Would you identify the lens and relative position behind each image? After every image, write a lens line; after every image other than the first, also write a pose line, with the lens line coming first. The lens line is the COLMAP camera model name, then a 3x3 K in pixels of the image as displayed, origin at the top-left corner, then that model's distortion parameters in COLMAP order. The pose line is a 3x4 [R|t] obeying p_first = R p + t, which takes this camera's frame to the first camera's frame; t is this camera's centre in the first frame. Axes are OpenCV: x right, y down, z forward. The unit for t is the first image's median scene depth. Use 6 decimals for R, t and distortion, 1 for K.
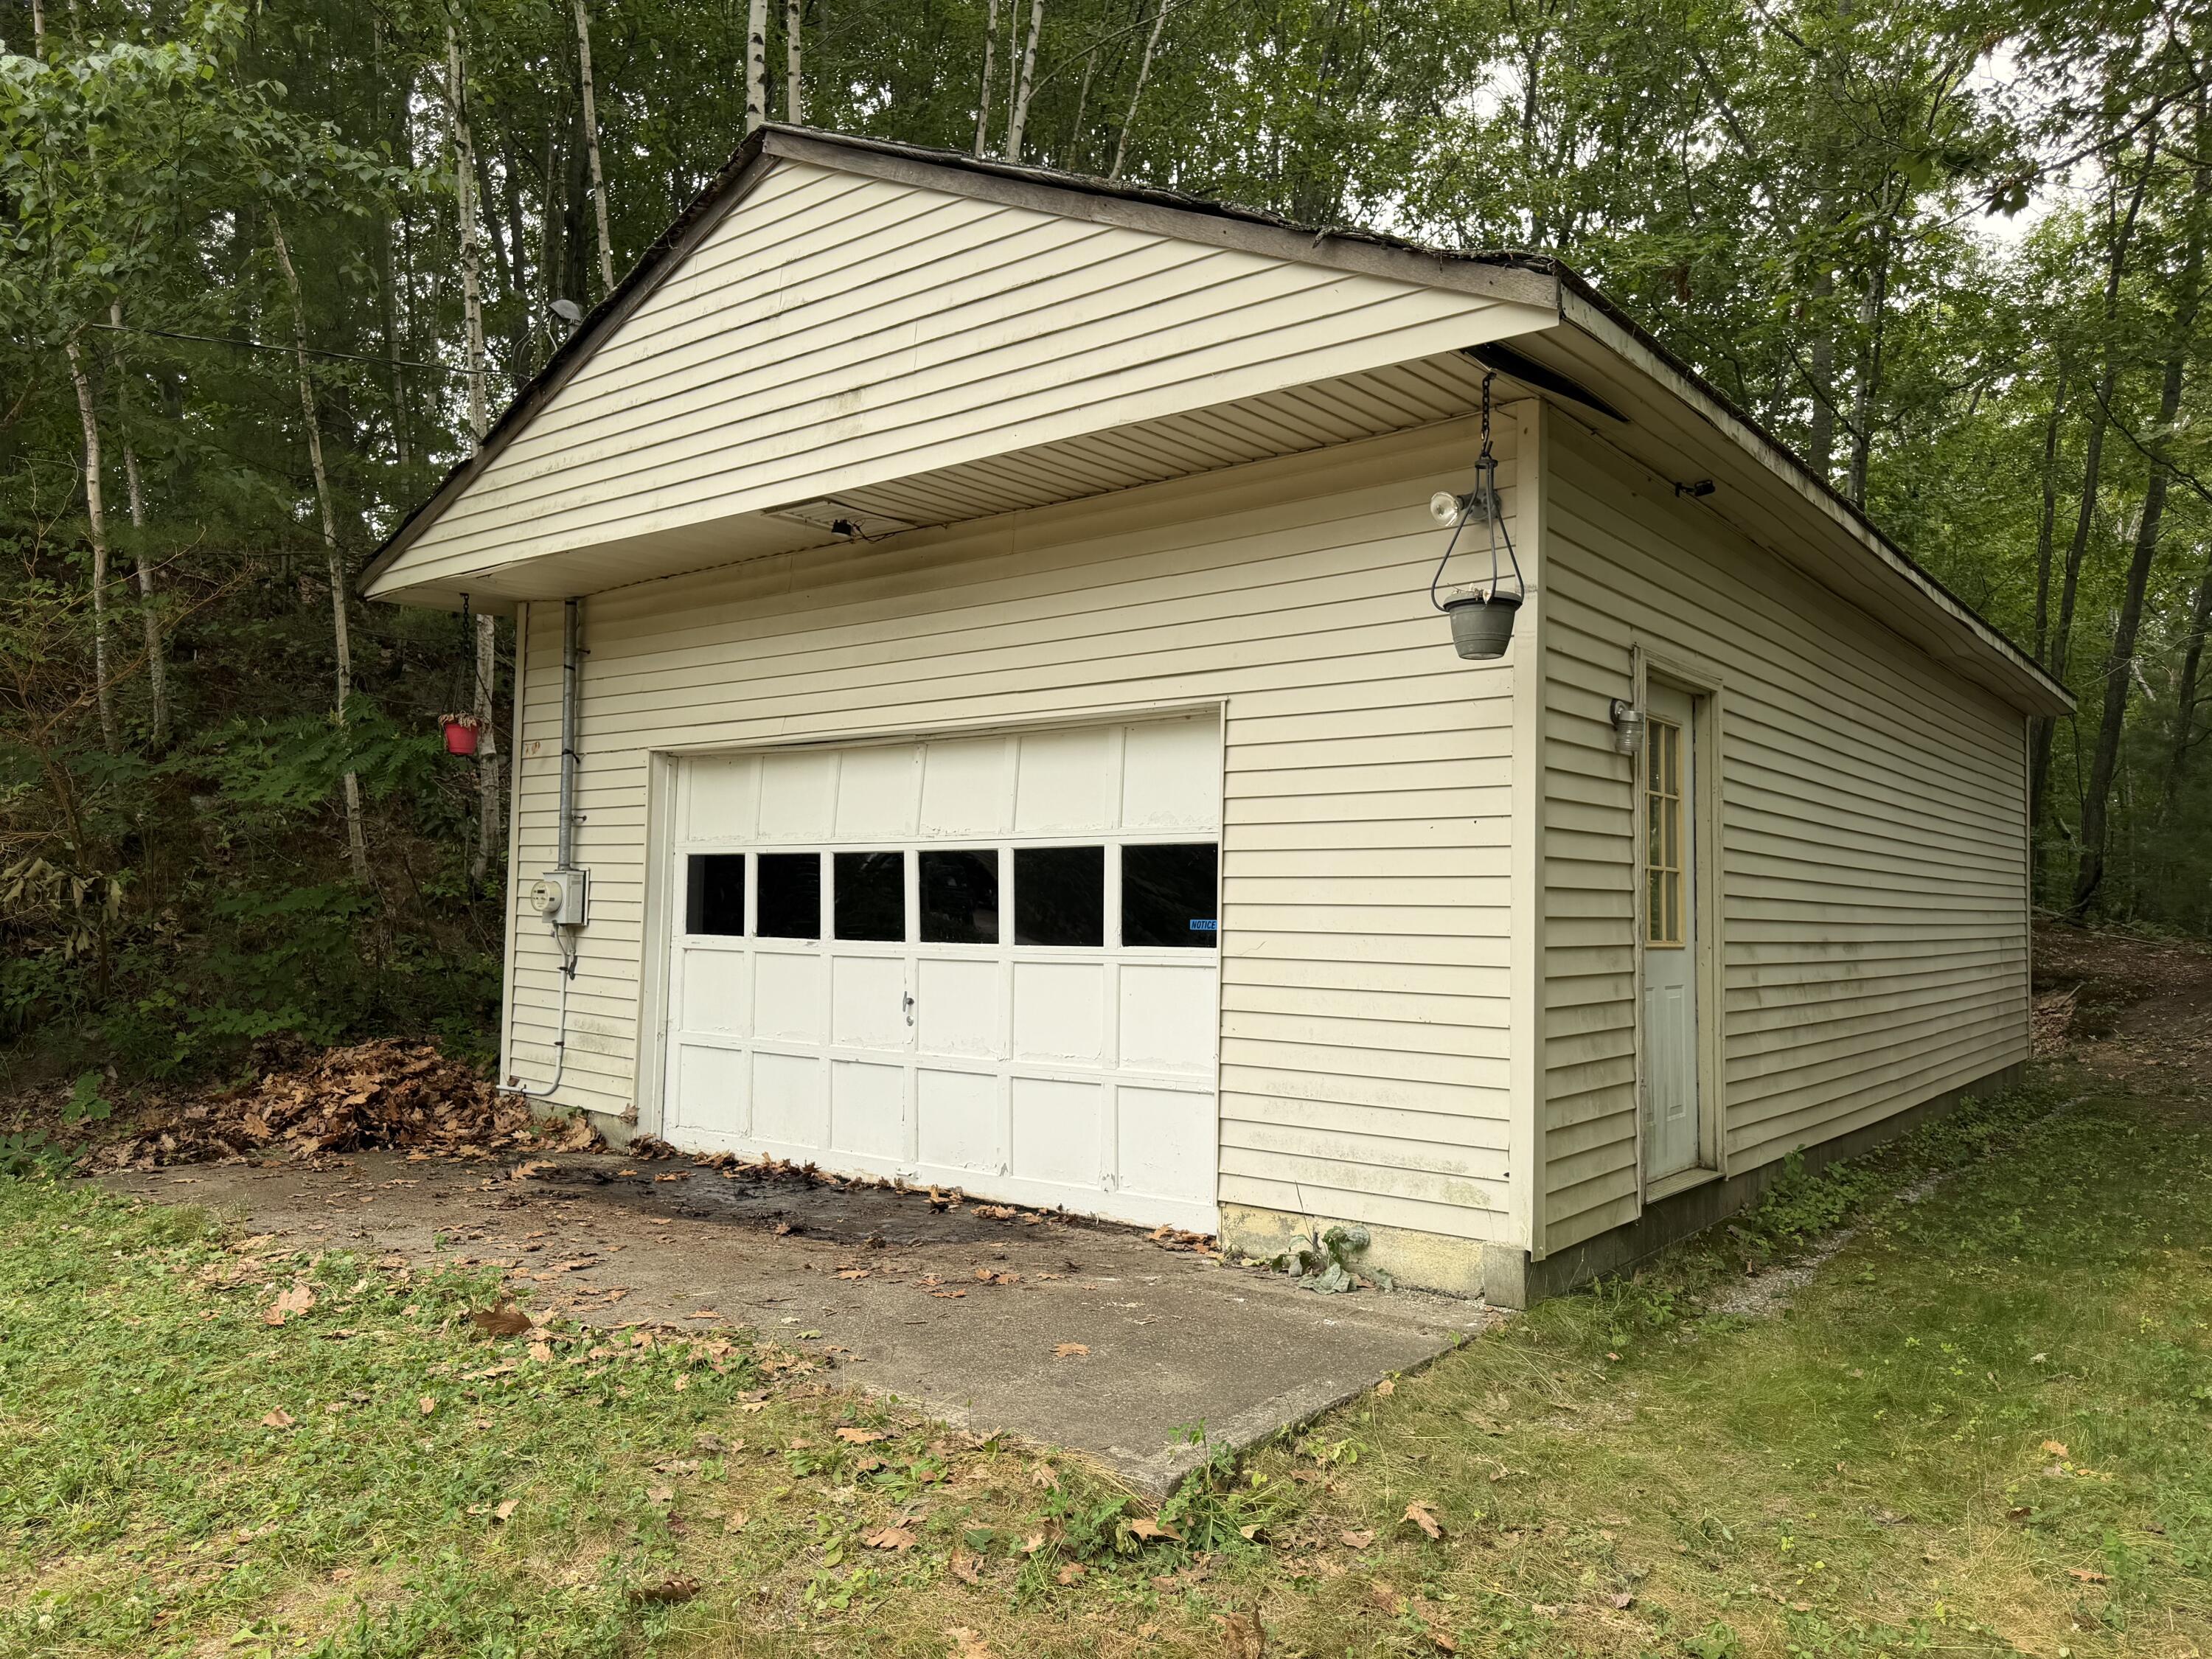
lens RADIAL K [[1552.8, 0, 1107.7], [0, 1552.8, 841.4], [0, 0, 1]] dist [0.044867, -0.046144]
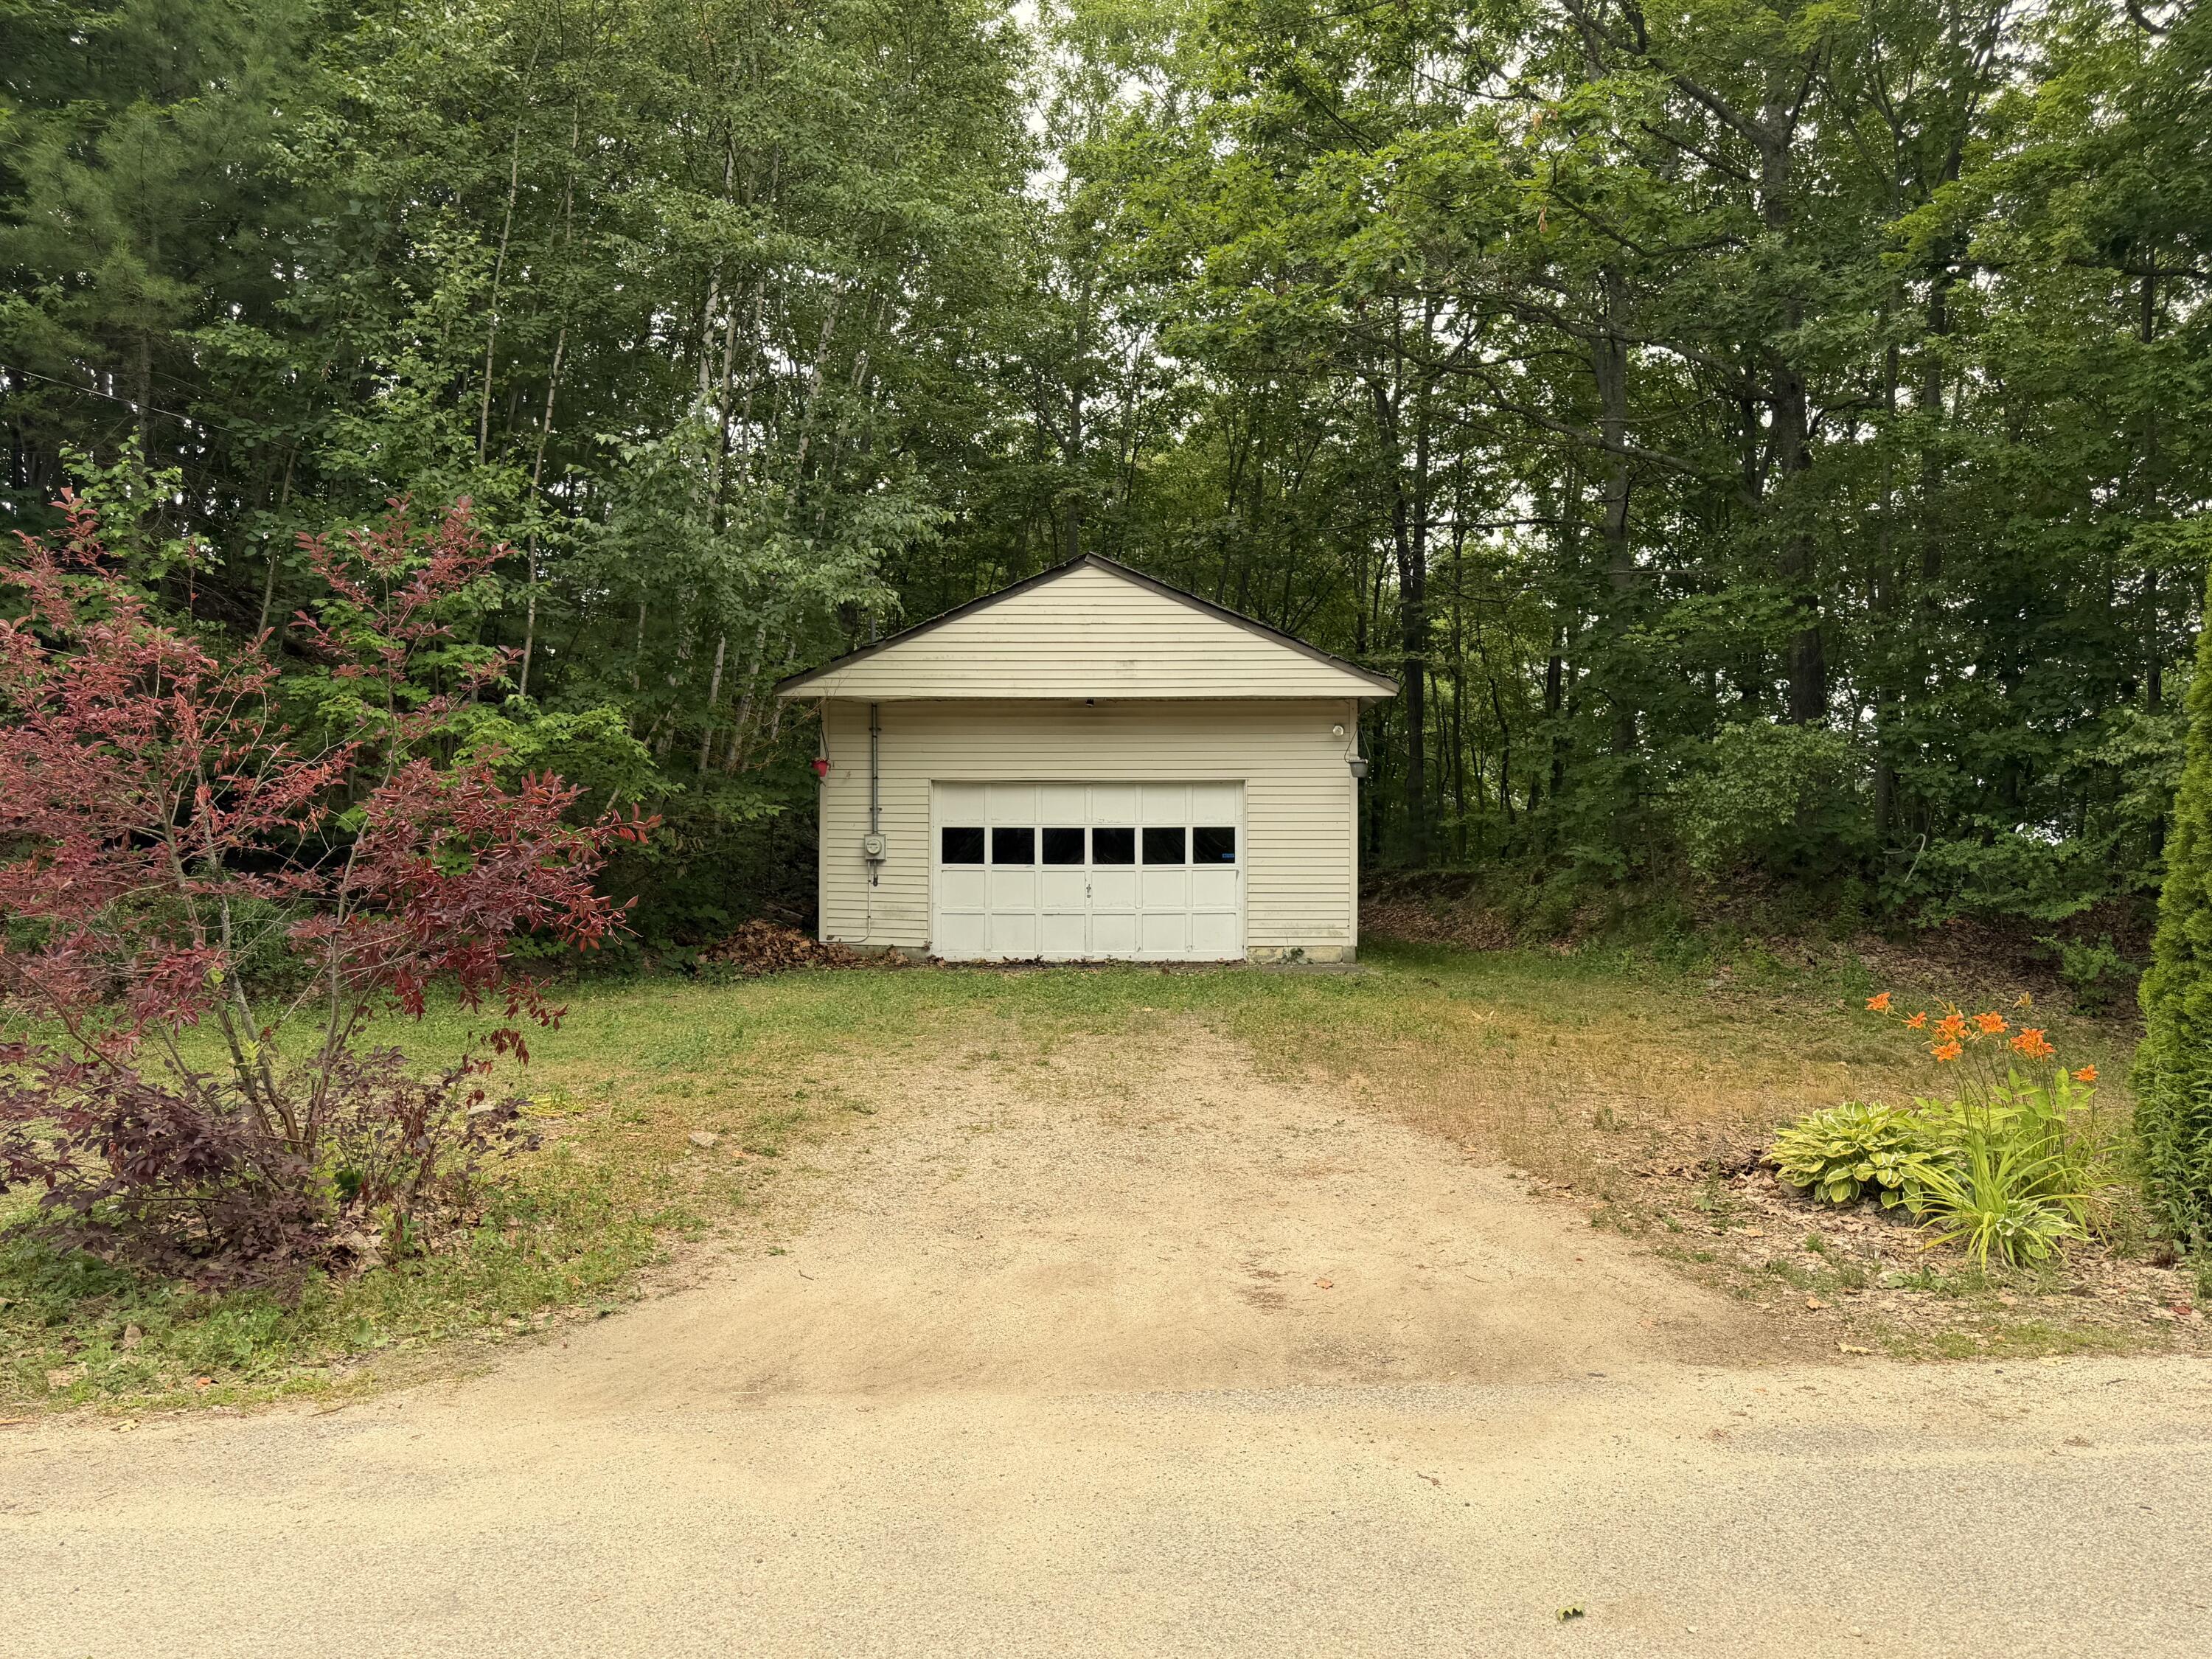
lens RADIAL K [[1584.8, 0, 1085.6], [0, 1584.8, 845.0], [0, 0, 1]] dist [0.043470, -0.018075]
pose [[0.801024, -0.000807, 0.598632, -1.790282], [-0.018177, 0.999505, 0.025669, -0.034186], [-0.598356, -0.031443, 0.800613, -1.125924]]
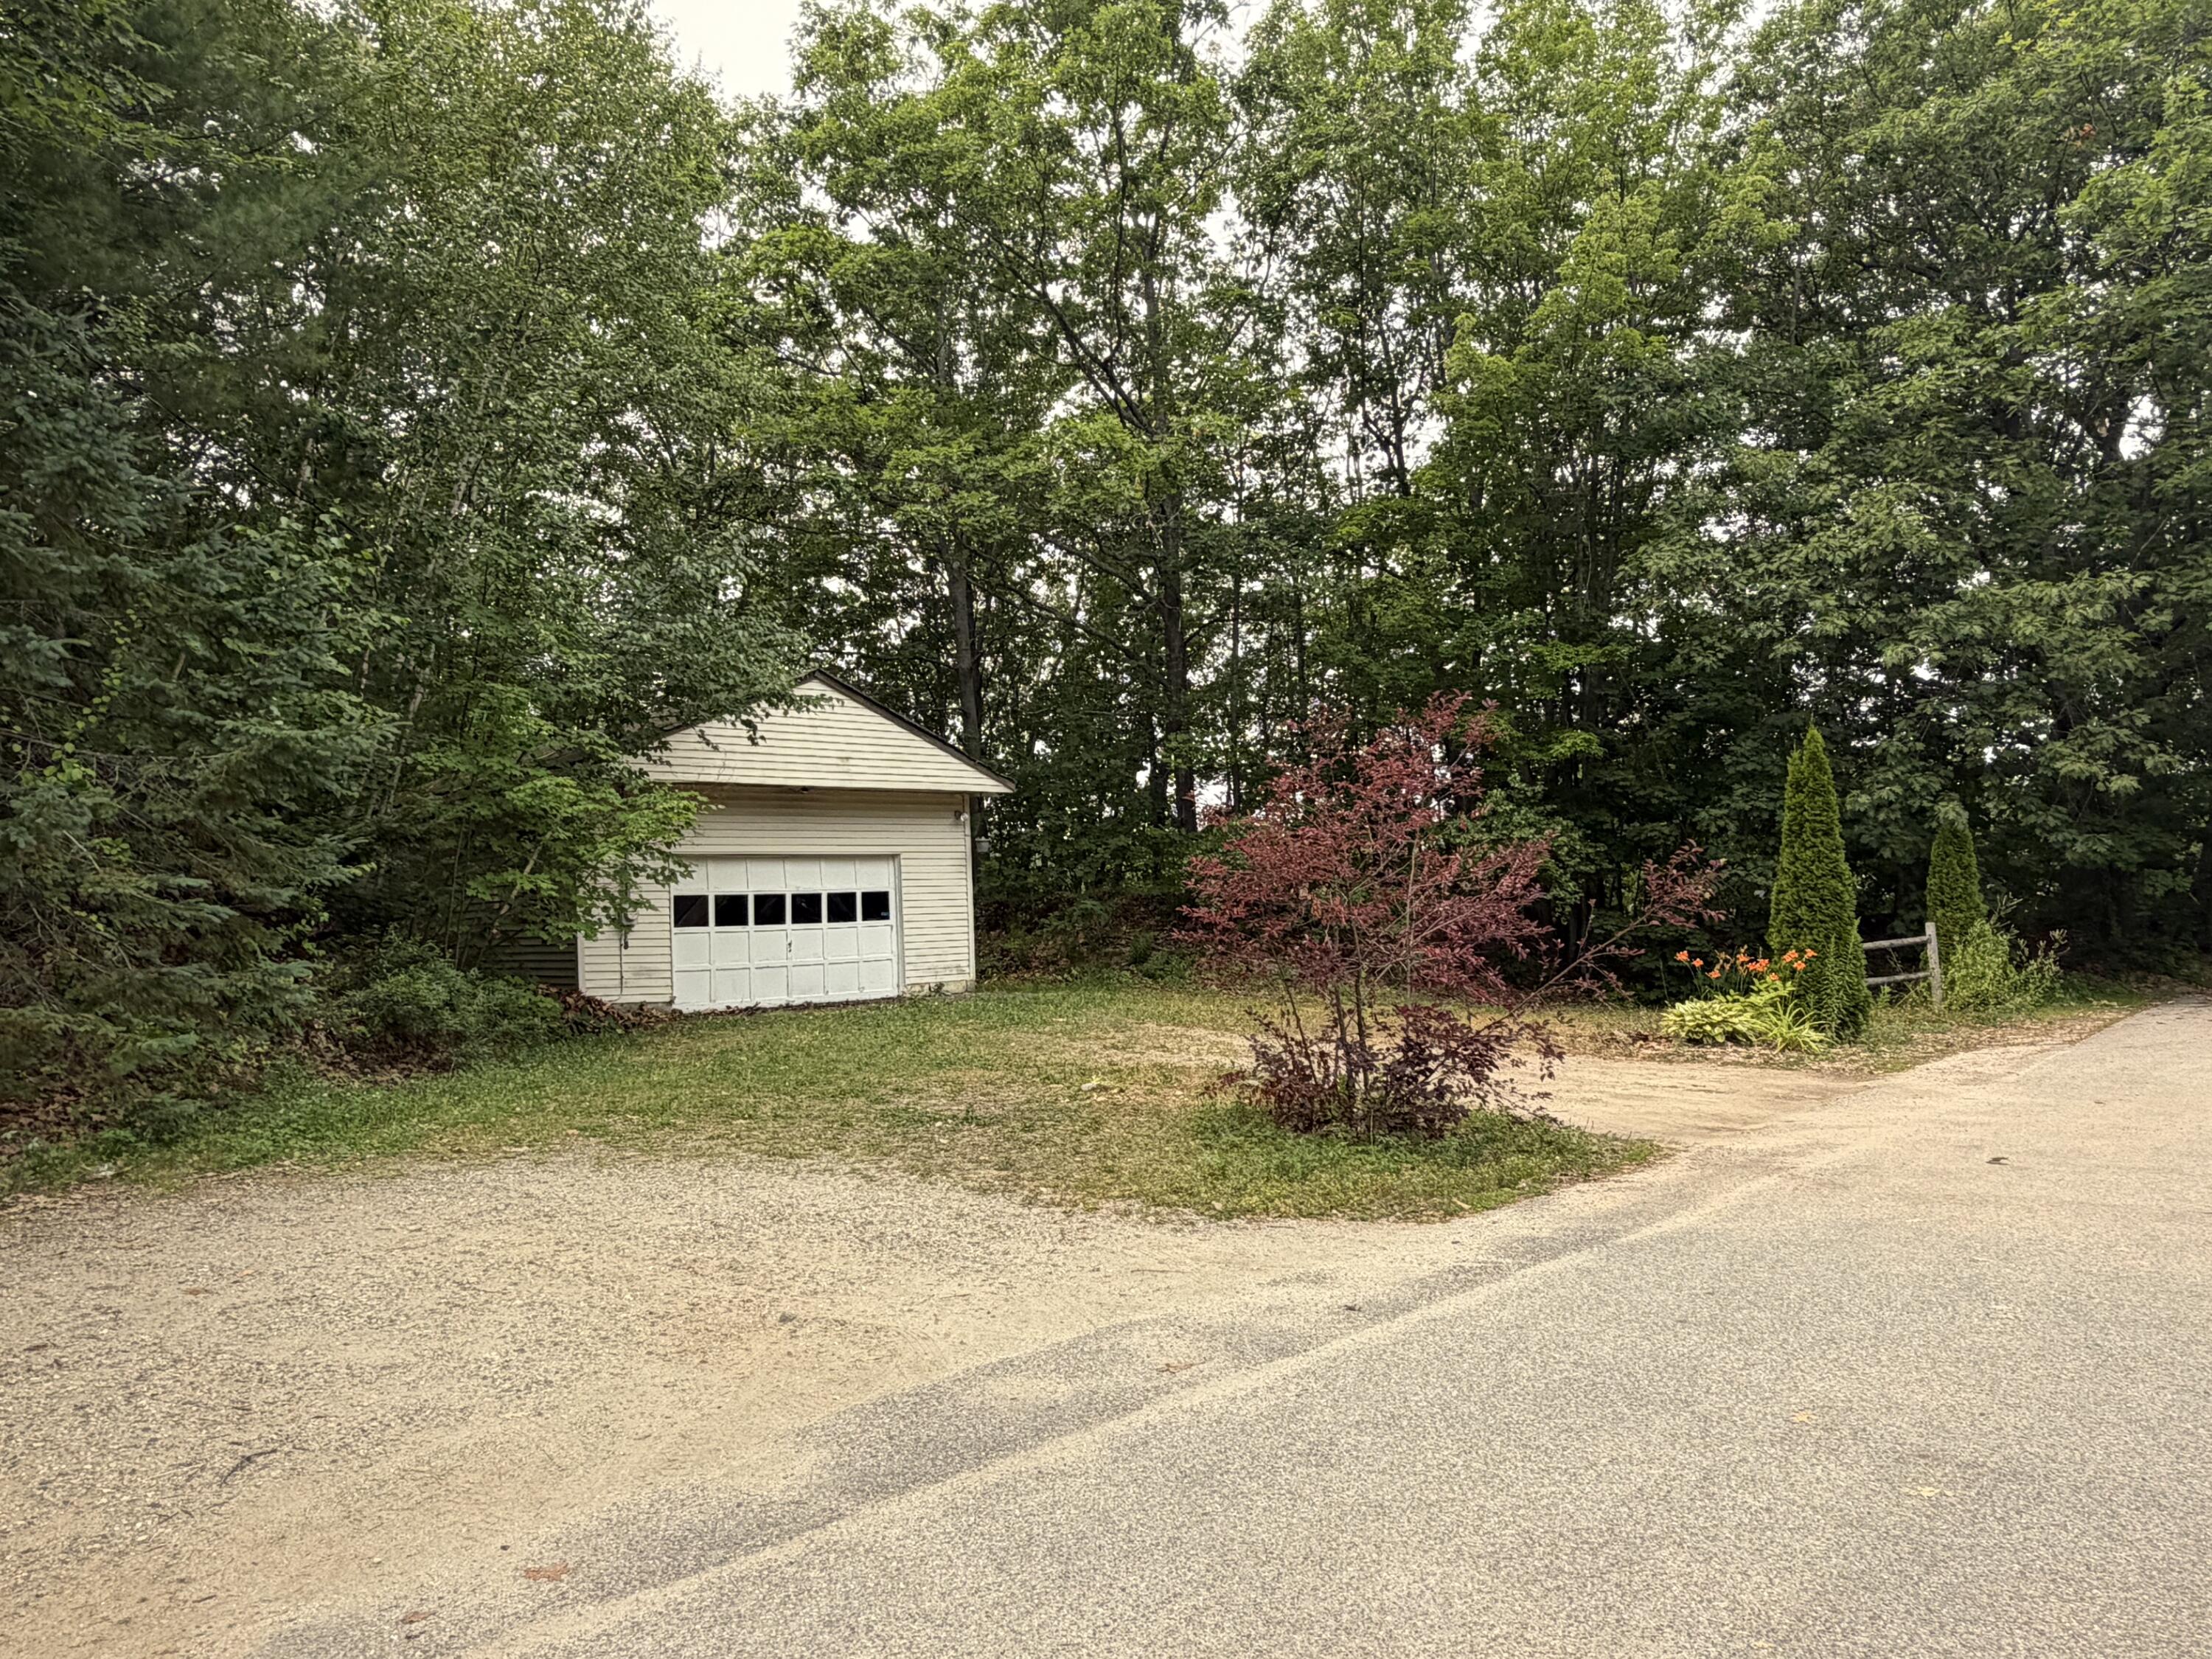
lens RADIAL K [[1552.8, 0, 1103.8], [0, 1552.8, 844.4], [0, 0, 1]] dist [0.044867, -0.046144]
pose [[0.178323, 0.030431, 0.983501, -3.221804], [-0.004005, 0.999536, -0.030201, -0.001183], [-0.983964, 0.001447, 0.178362, -0.150668]]
